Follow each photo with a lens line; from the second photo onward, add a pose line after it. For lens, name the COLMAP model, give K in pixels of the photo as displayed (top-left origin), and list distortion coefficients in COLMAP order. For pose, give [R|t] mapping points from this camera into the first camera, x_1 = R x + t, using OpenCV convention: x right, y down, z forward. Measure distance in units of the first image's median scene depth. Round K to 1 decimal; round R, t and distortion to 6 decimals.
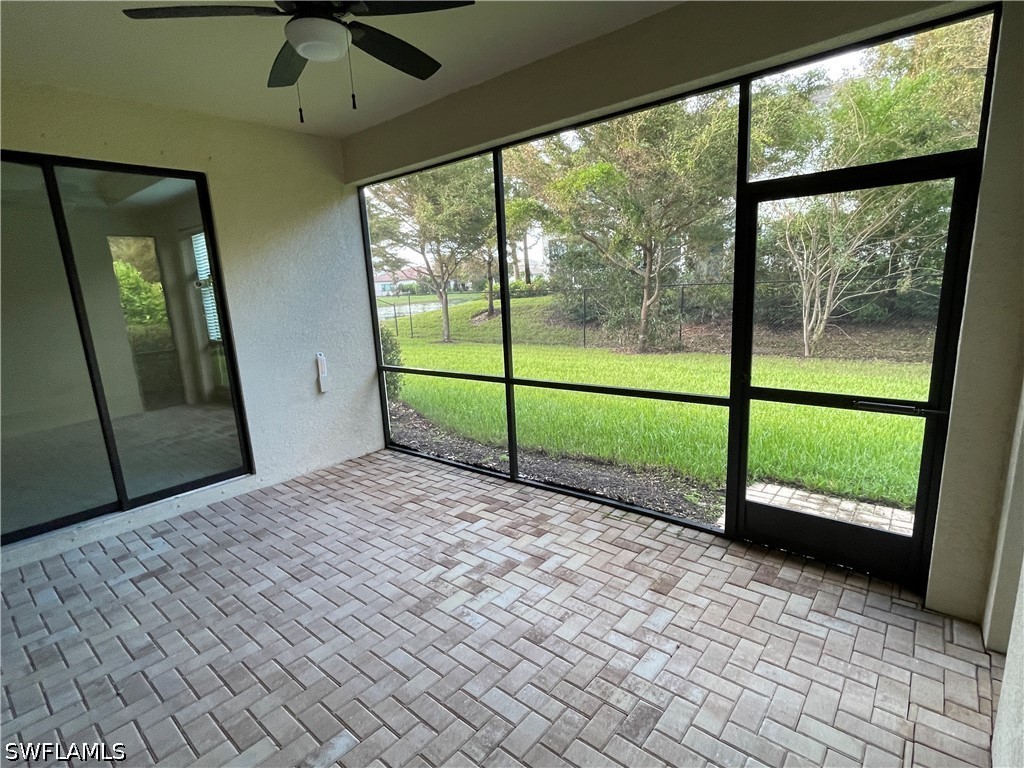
lens RADIAL K [[512.8, 0, 507.3], [0, 512.8, 387.0], [0, 0, 1]] dist [-0.001535, -0.000908]
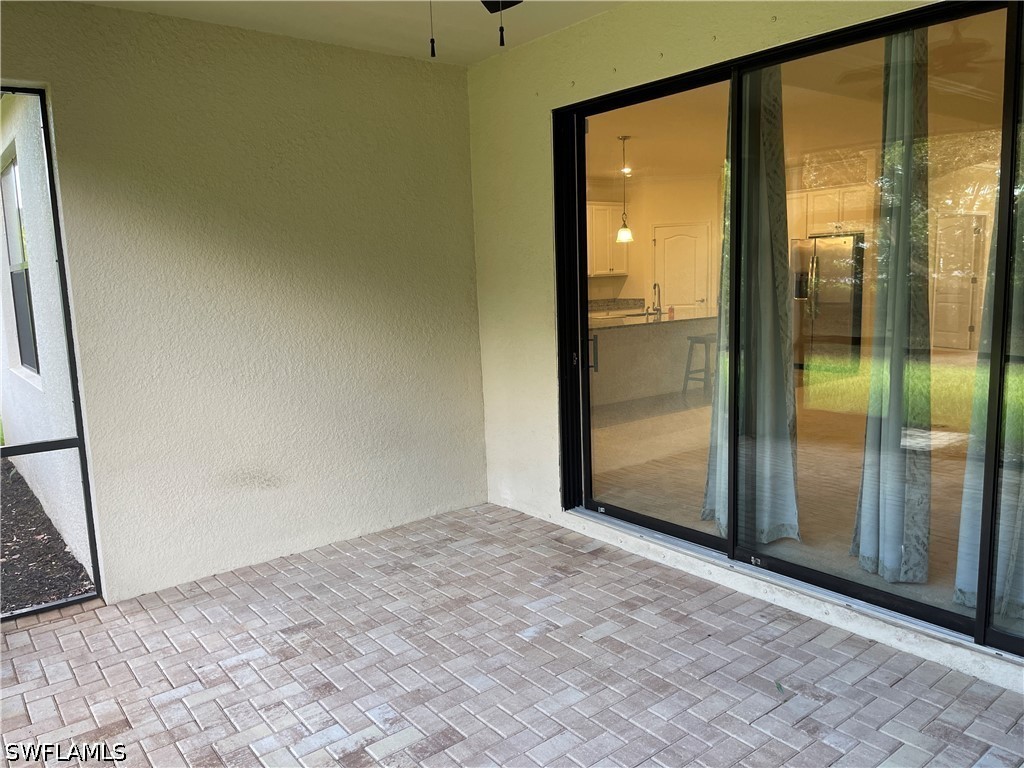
lens RADIAL K [[771.0, 0, 512.0], [0, 771.0, 384.0], [0, 0, 1]] dist [0.000134, 0.000912]
pose [[-0.975388, 0.057176, 0.212954, -0.571804], [0.126323, 0.936490, 0.327152, -0.390200], [-0.180724, 0.346001, -0.920664, 2.005082]]
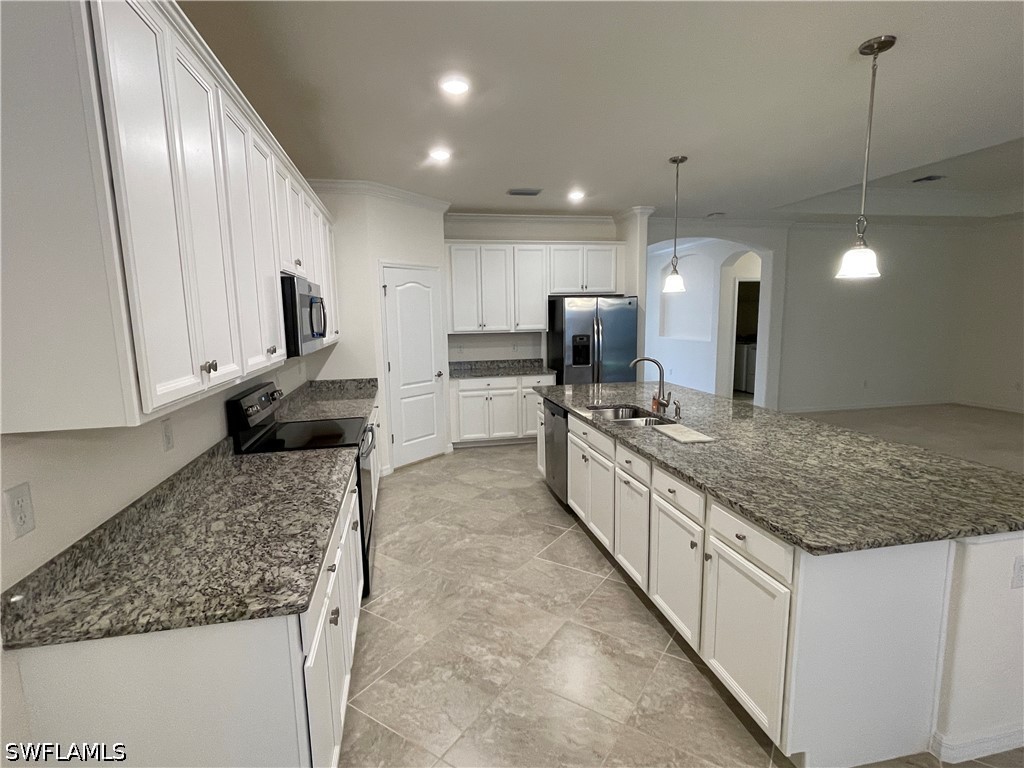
lens RADIAL K [[511.7, 0, 516.4], [0, 511.7, 388.6], [0, 0, 1]] dist [-0.000081, 0.000090]
pose [[-0.601863, 0.176339, -0.778887, -0.511856], [-0.114211, 0.946285, 0.302491, -0.367790], [0.790390, 0.271015, -0.549394, 1.872853]]
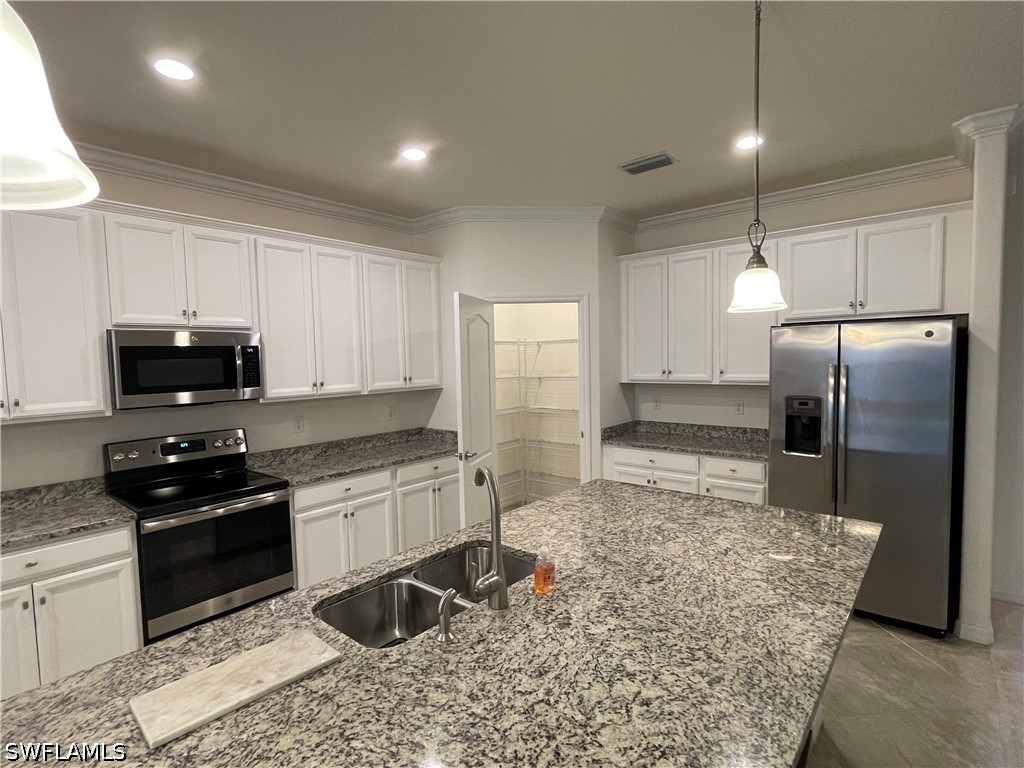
lens RADIAL K [[512.8, 0, 507.3], [0, 512.8, 387.0], [0, 0, 1]] dist [-0.001535, -0.000908]
pose [[-0.997381, 0.072173, -0.004807, -0.569054], [0.068454, 0.963283, 0.259615, -0.365695], [0.023368, 0.258606, -0.965700, 1.875357]]
